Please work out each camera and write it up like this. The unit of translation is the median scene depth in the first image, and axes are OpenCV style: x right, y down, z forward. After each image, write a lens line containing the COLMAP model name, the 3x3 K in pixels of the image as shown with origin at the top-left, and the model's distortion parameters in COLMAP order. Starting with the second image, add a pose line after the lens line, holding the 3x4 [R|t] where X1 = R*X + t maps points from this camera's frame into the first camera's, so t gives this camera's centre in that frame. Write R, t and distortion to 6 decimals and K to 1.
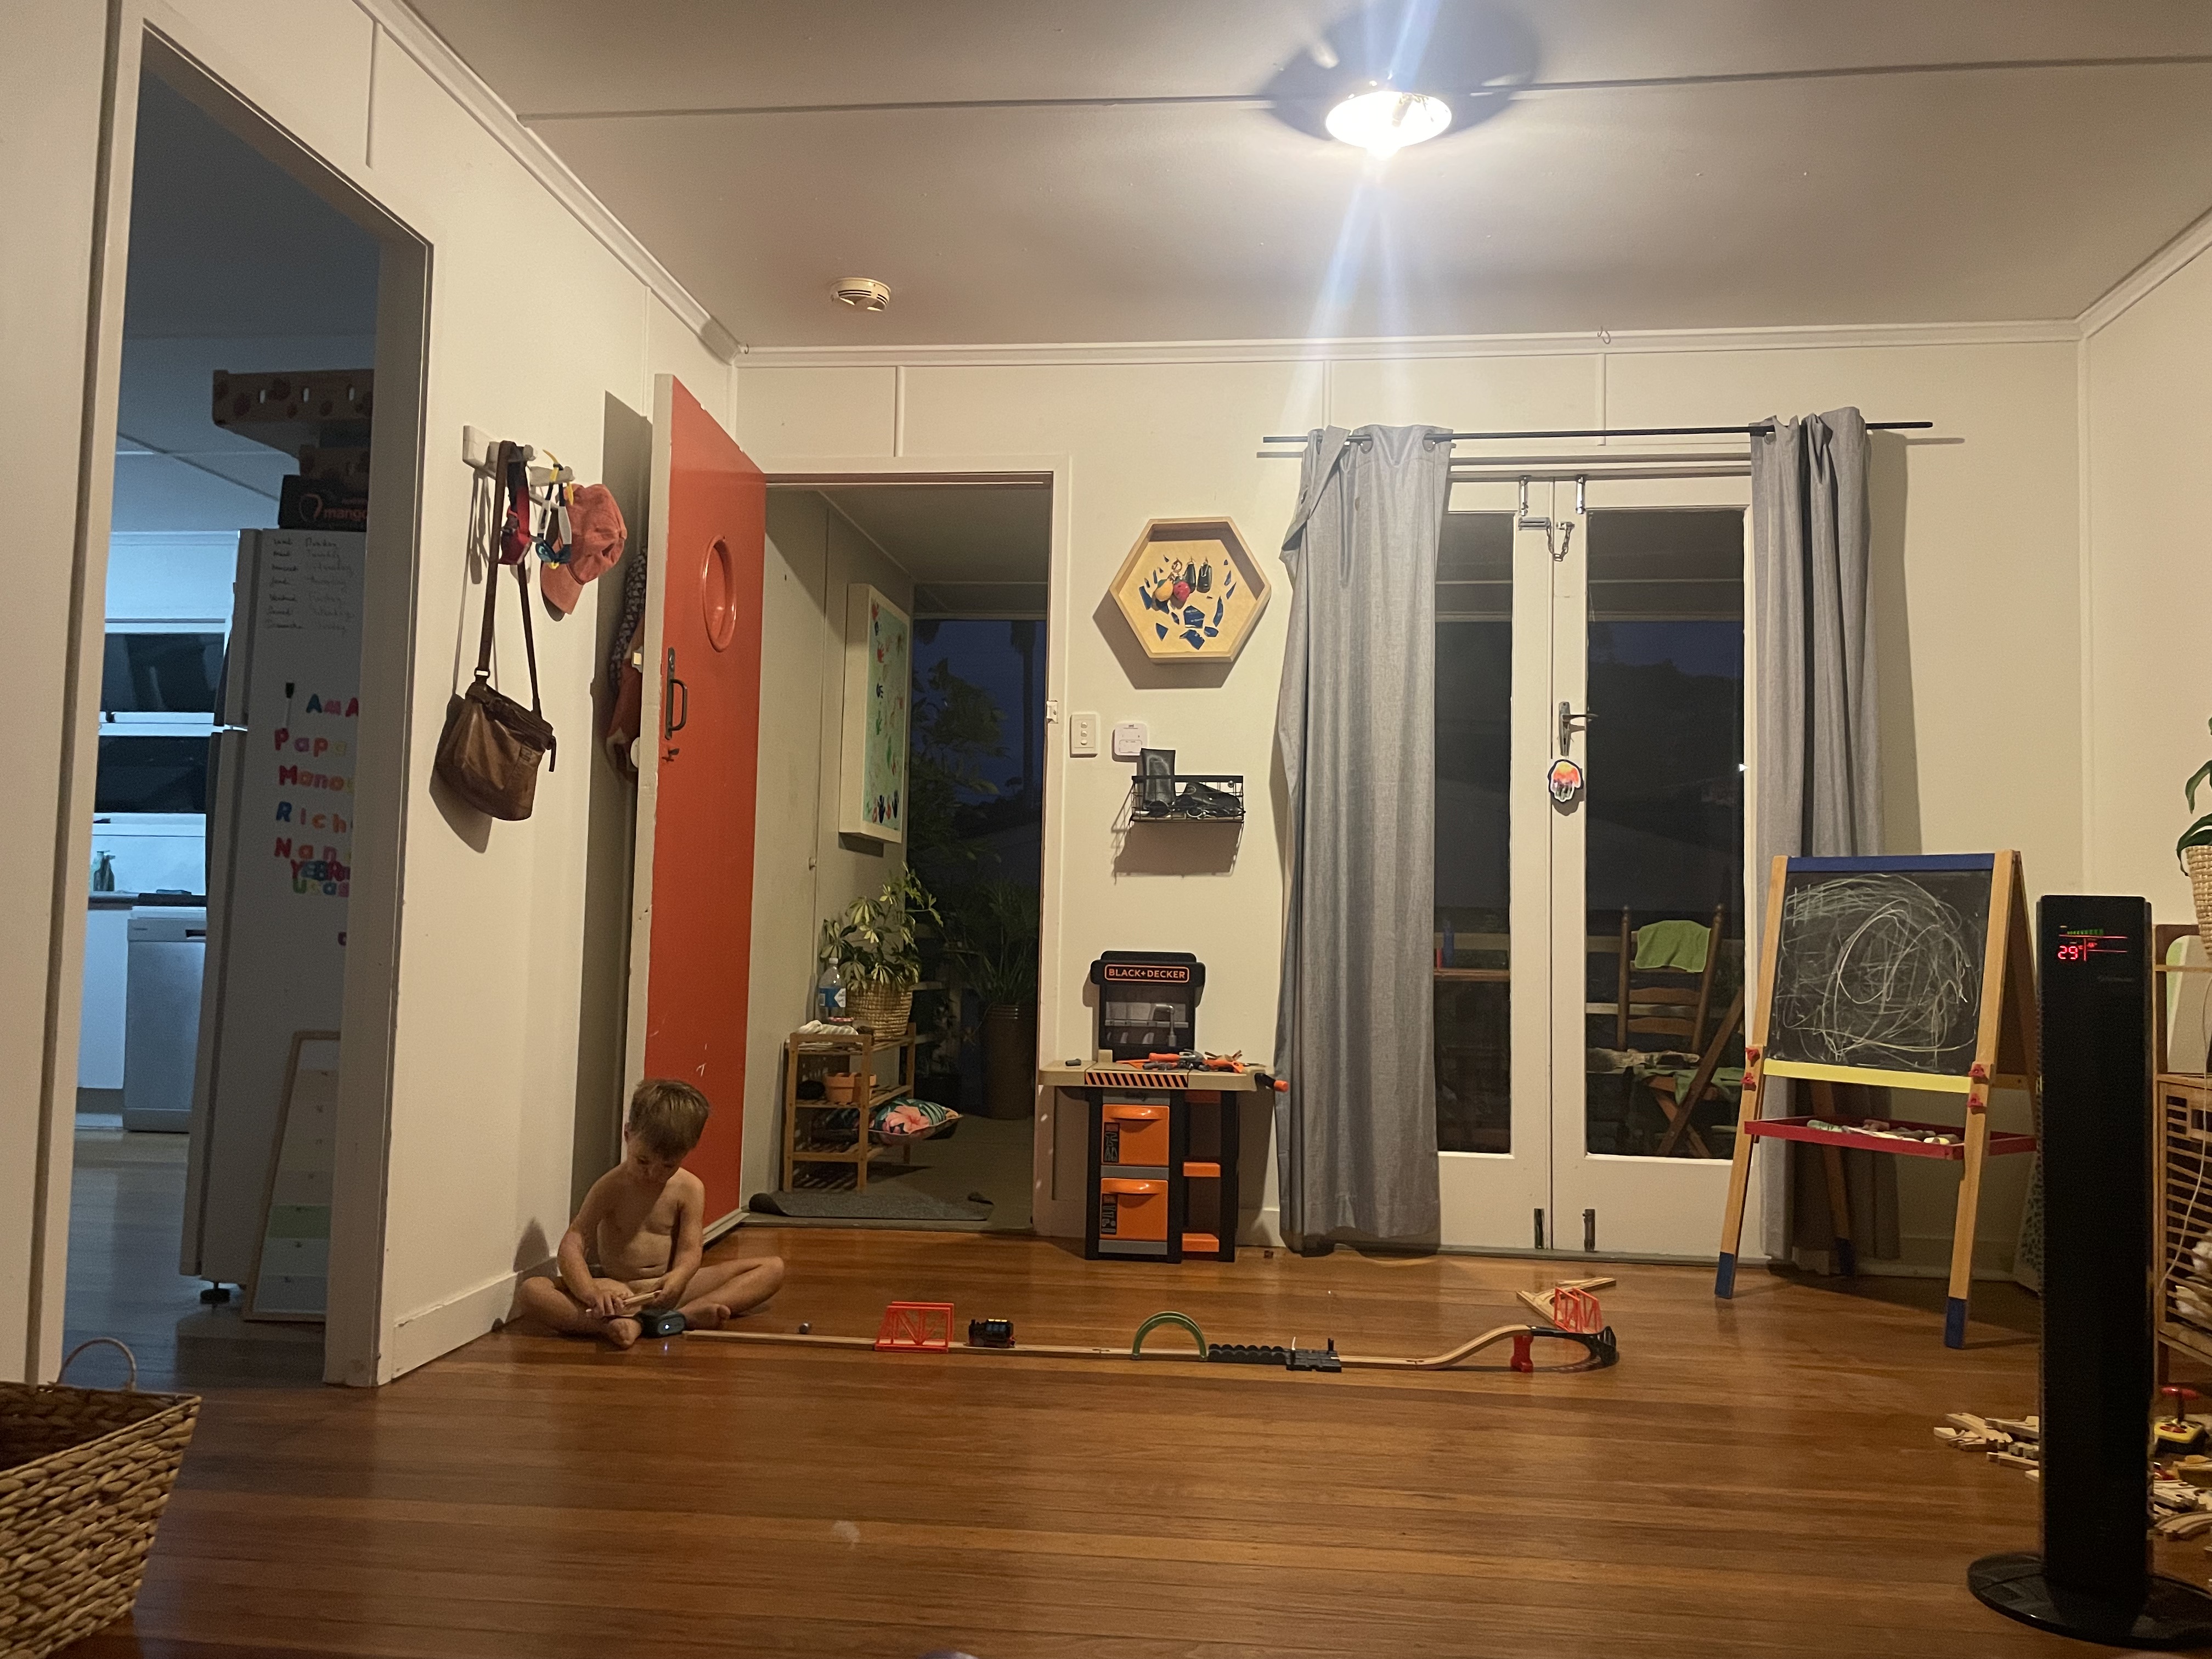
lens RADIAL K [[1700.8, 0, 1147.0], [0, 1700.8, 815.2], [0, 0, 1]] dist [0.049756, -0.030862]
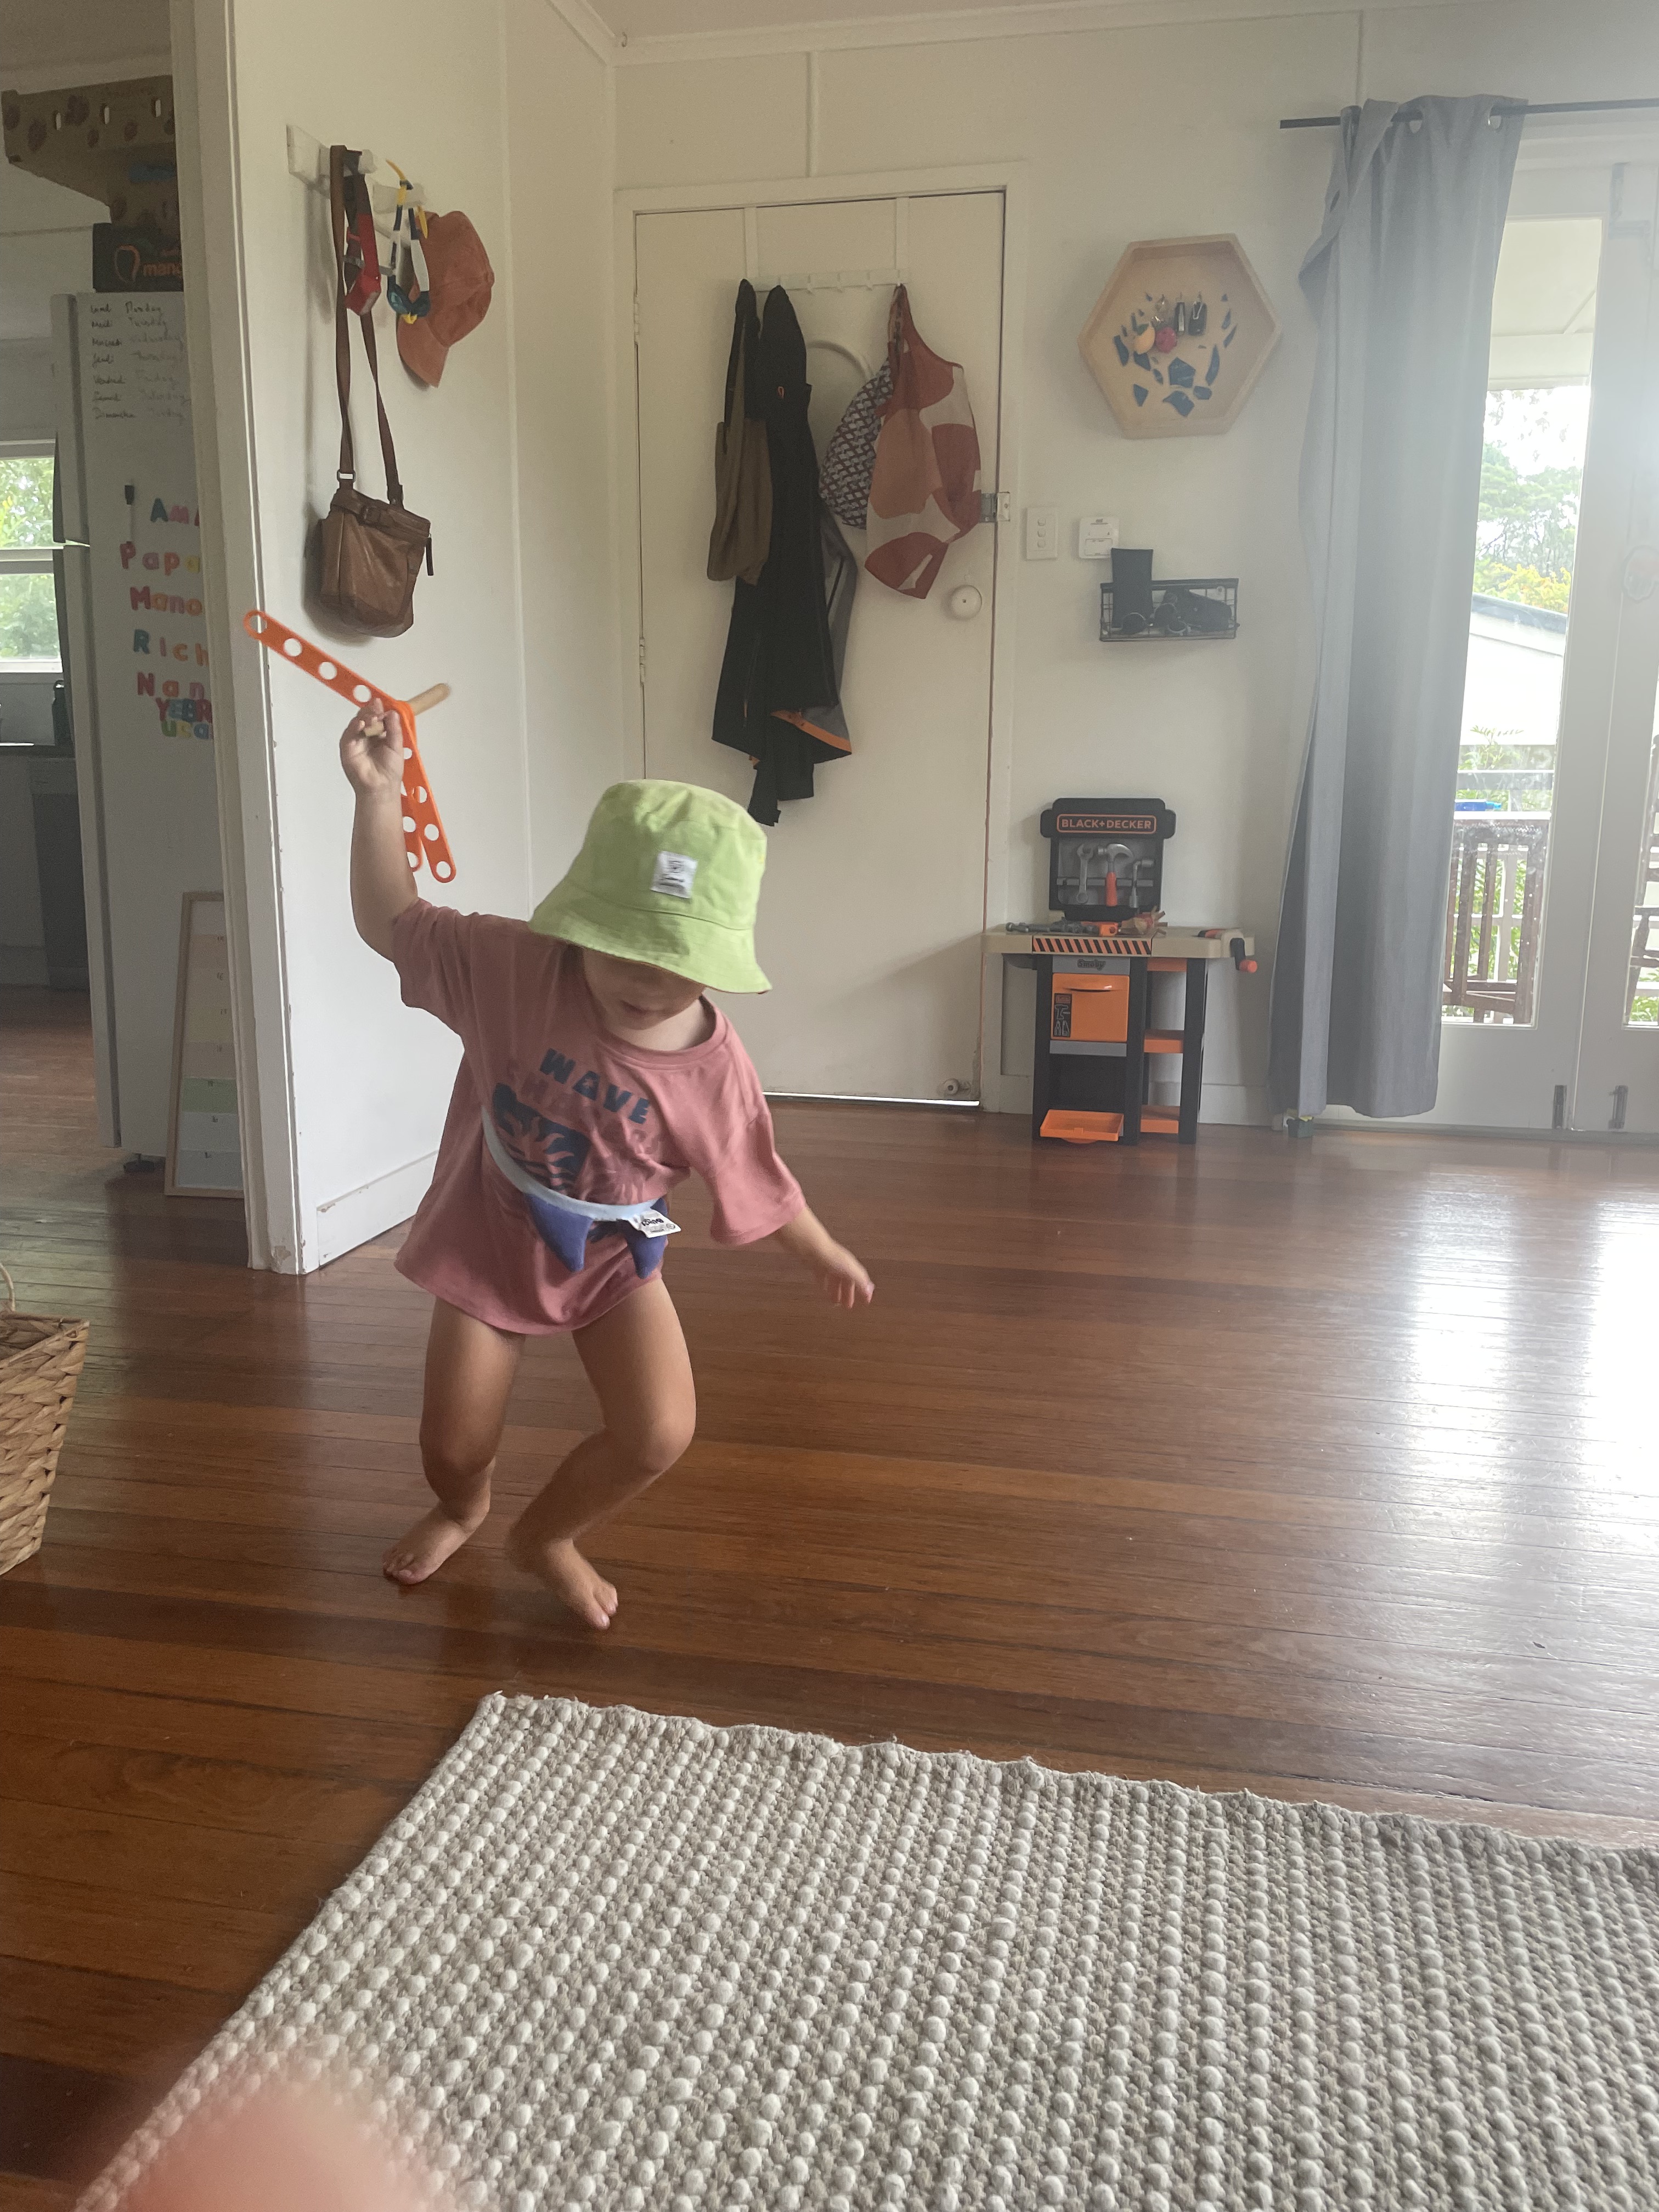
lens RADIAL K [[1700.8, 0, 827.8], [0, 1700.8, 1117.3], [0, 0, 1]] dist [0.049756, -0.030862]
pose [[0.992616, 0.011634, -0.120738, -0.044255], [0.019624, 0.966873, 0.254502, 0.016368], [0.119699, -0.254992, 0.959506, 0.135778]]
